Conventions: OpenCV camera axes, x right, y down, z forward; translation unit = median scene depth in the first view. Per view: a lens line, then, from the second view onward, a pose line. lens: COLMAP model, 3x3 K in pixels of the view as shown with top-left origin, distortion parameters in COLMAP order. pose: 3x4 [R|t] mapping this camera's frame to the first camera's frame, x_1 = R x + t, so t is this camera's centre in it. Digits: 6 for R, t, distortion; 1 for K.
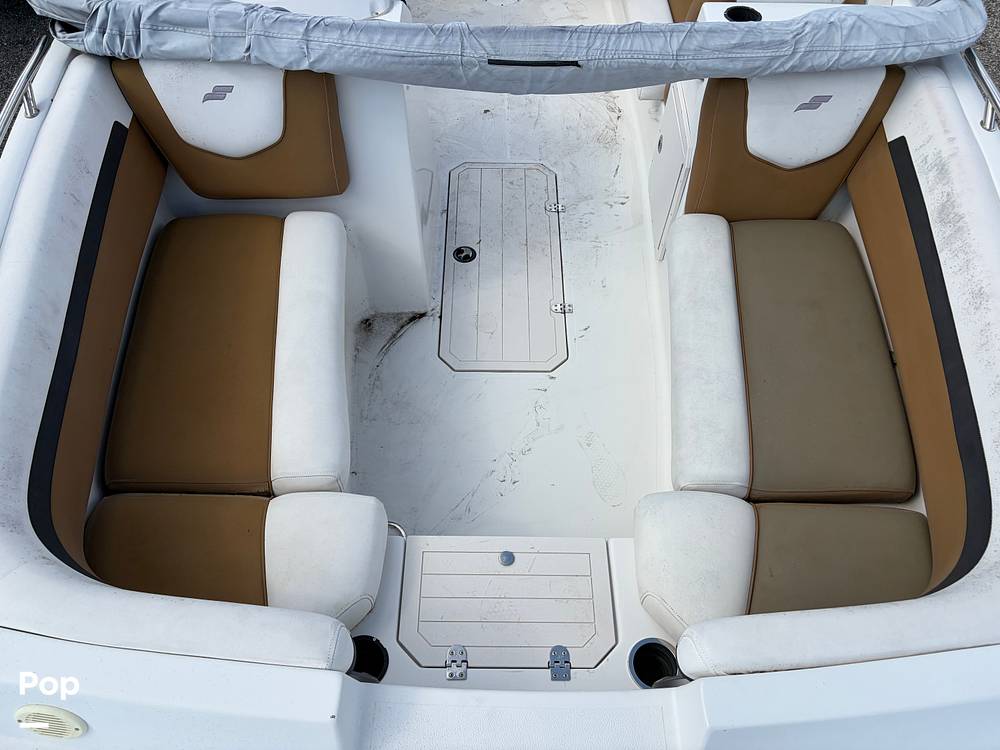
lens RADIAL K [[767.6, 0, 493.3], [0, 767.6, 383.5], [0, 0, 1]] dist [0.041546, -0.053394]
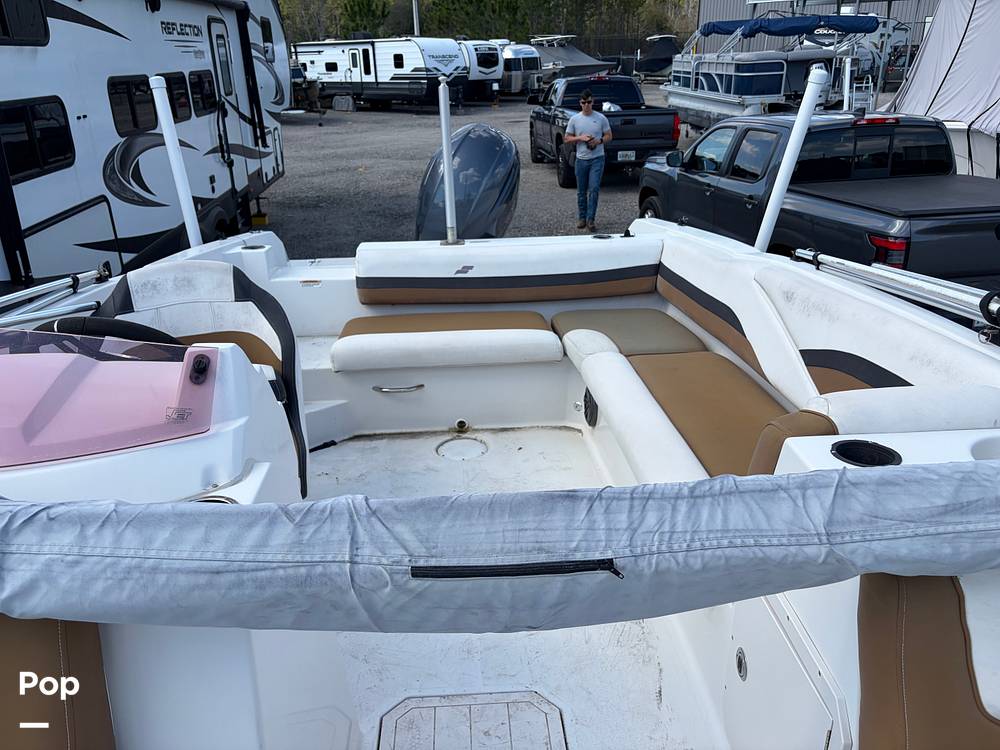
lens RADIAL K [[776.2, 0, 492.7], [0, 776.2, 368.7], [0, 0, 1]] dist [0.011064, 0.003624]
pose [[0.997936, -0.049561, 0.040841, 0.027304], [0.063849, 0.833975, -0.548096, -0.266861], [-0.006896, 0.549572, 0.835418, 0.563248]]
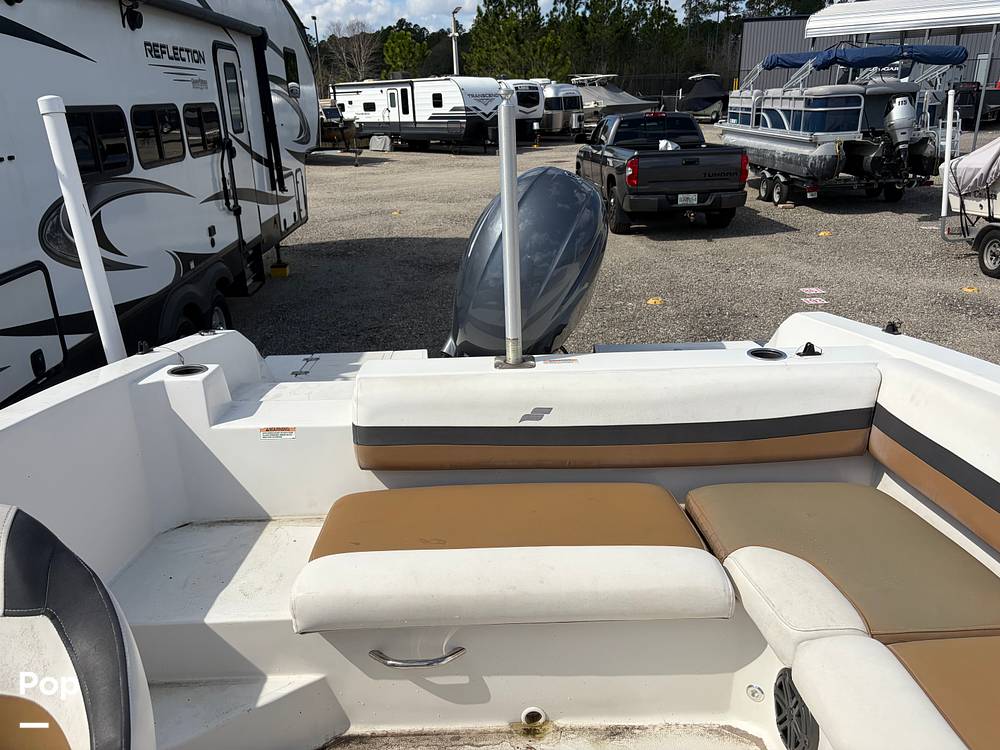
lens RADIAL K [[771.9, 0, 496.9], [0, 771.9, 367.8], [0, 0, 1]] dist [0.028052, -0.031875]
pose [[0.999241, -0.038763, 0.003804, -0.009967], [0.033579, 0.807861, -0.588416, -0.908831], [0.019736, 0.588097, 0.808550, 1.074072]]
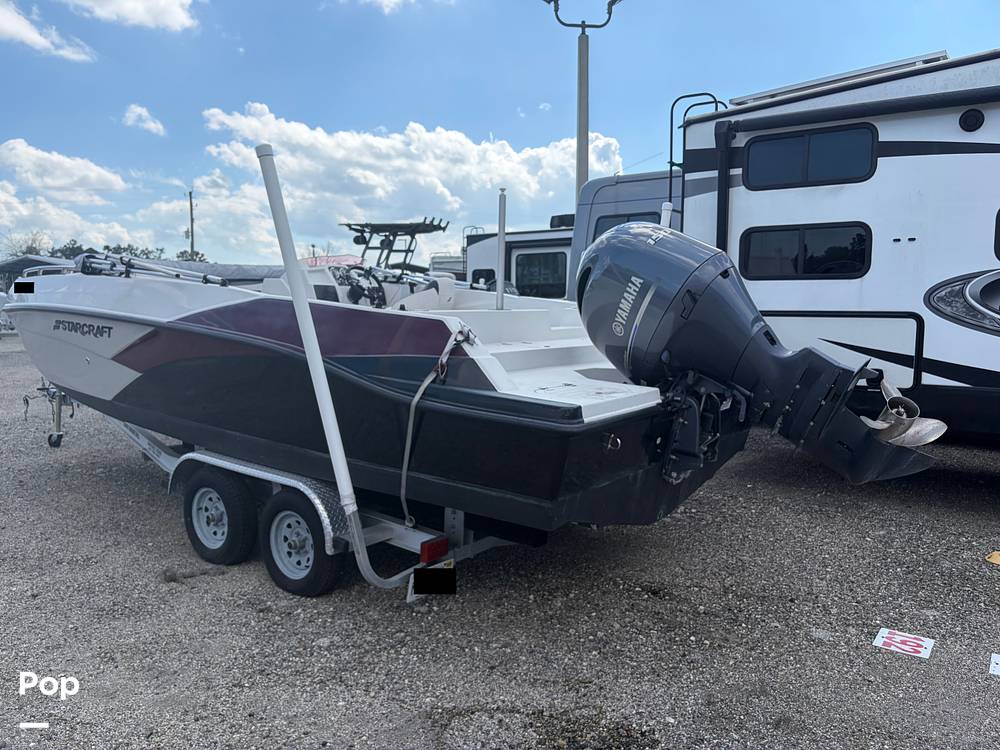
lens RADIAL K [[776.2, 0, 492.7], [0, 776.2, 368.7], [0, 0, 1]] dist [0.011064, 0.003624]
pose [[-0.648022, 0.064370, -0.758897, 2.005776], [-0.631627, 0.511357, 0.582720, -2.991411], [0.425577, 0.856954, -0.290712, 2.913593]]
